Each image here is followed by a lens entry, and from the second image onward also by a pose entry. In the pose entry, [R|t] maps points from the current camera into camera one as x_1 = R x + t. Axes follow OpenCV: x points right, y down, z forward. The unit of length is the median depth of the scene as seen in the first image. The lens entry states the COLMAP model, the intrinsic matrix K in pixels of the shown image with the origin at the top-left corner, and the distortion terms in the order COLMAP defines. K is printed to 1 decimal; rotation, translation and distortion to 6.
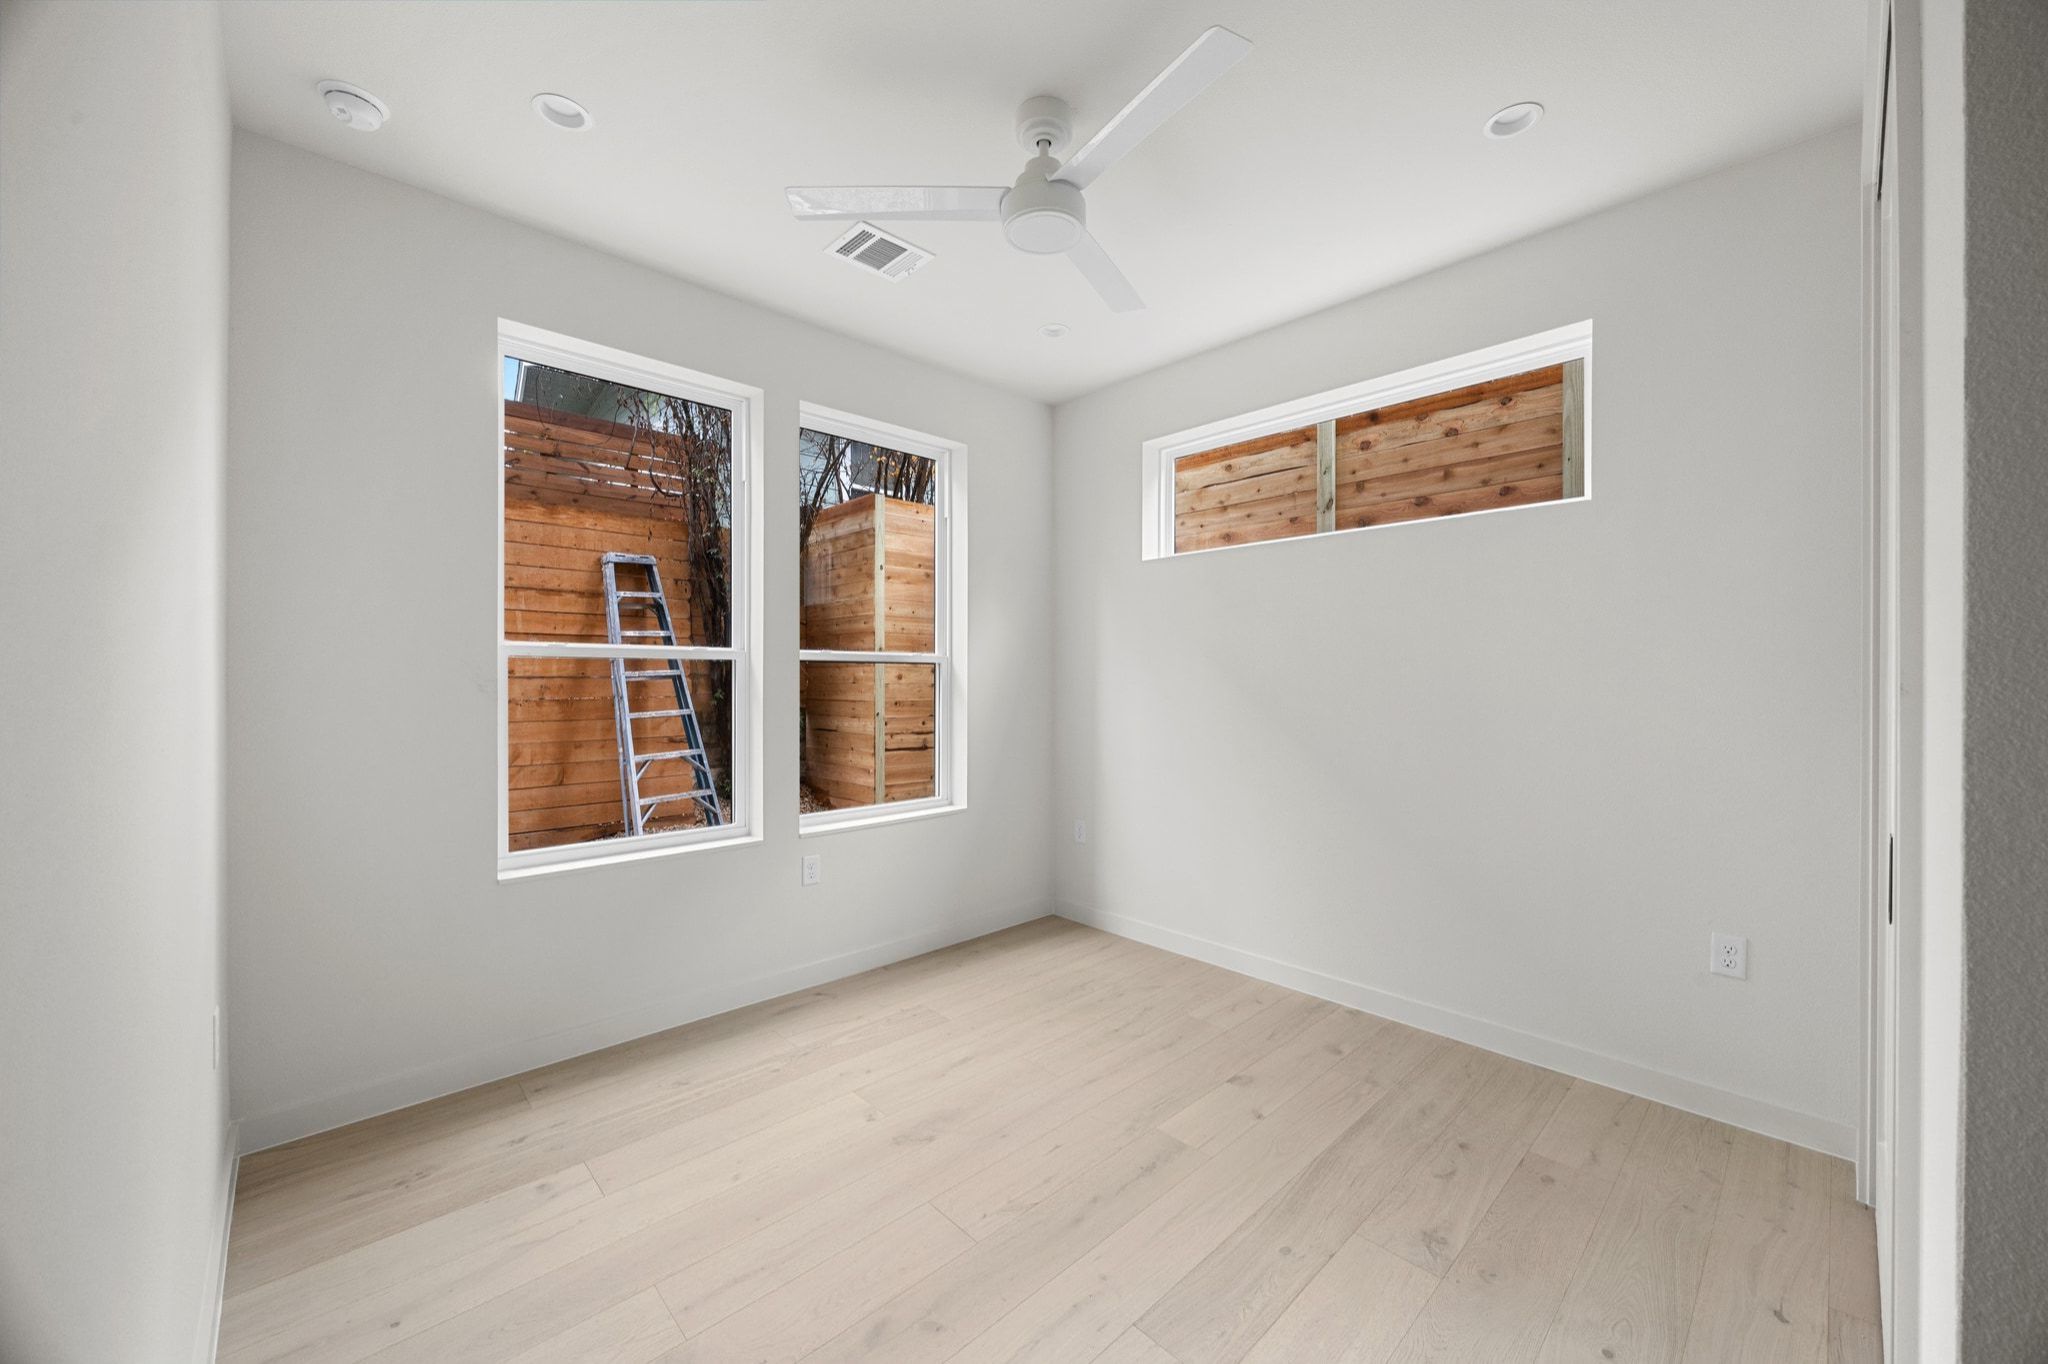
lens RADIAL K [[770.4, 0, 1032.9], [0, 770.4, 679.3], [0, 0, 1]] dist [-0.001241, 0.000006]
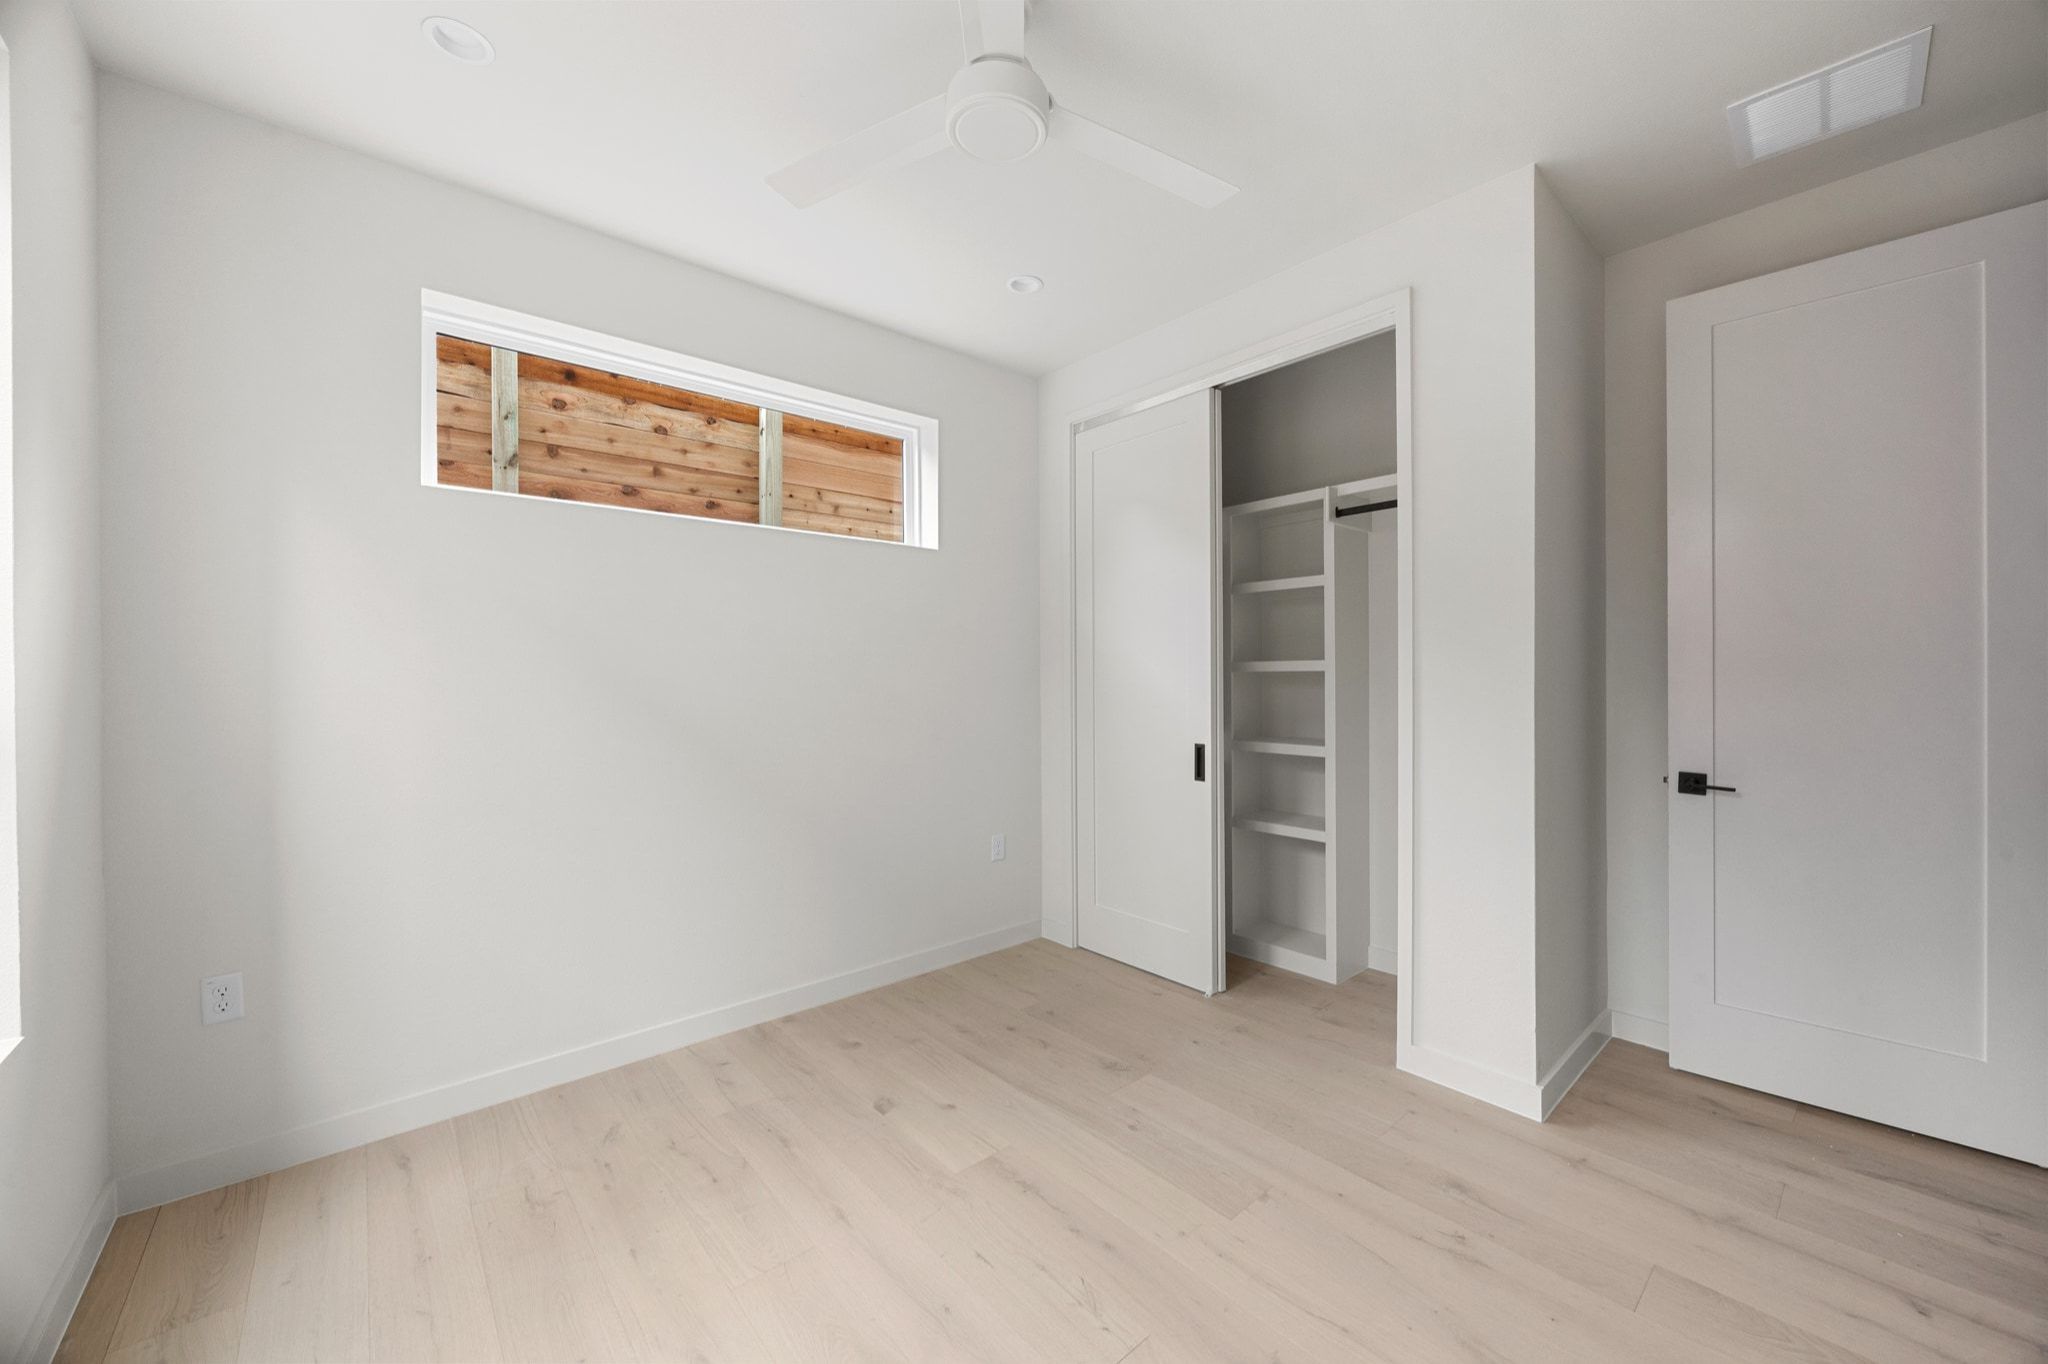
lens RADIAL K [[777.2, 0, 1027.5], [0, 777.2, 674.1], [0, 0, 1]] dist [-0.001043, -0.000023]
pose [[0.045810, 0.000563, 0.998950, -0.428195], [0.006675, 0.999977, -0.000870, -0.004952], [-0.998928, 0.006708, 0.045805, 0.490859]]
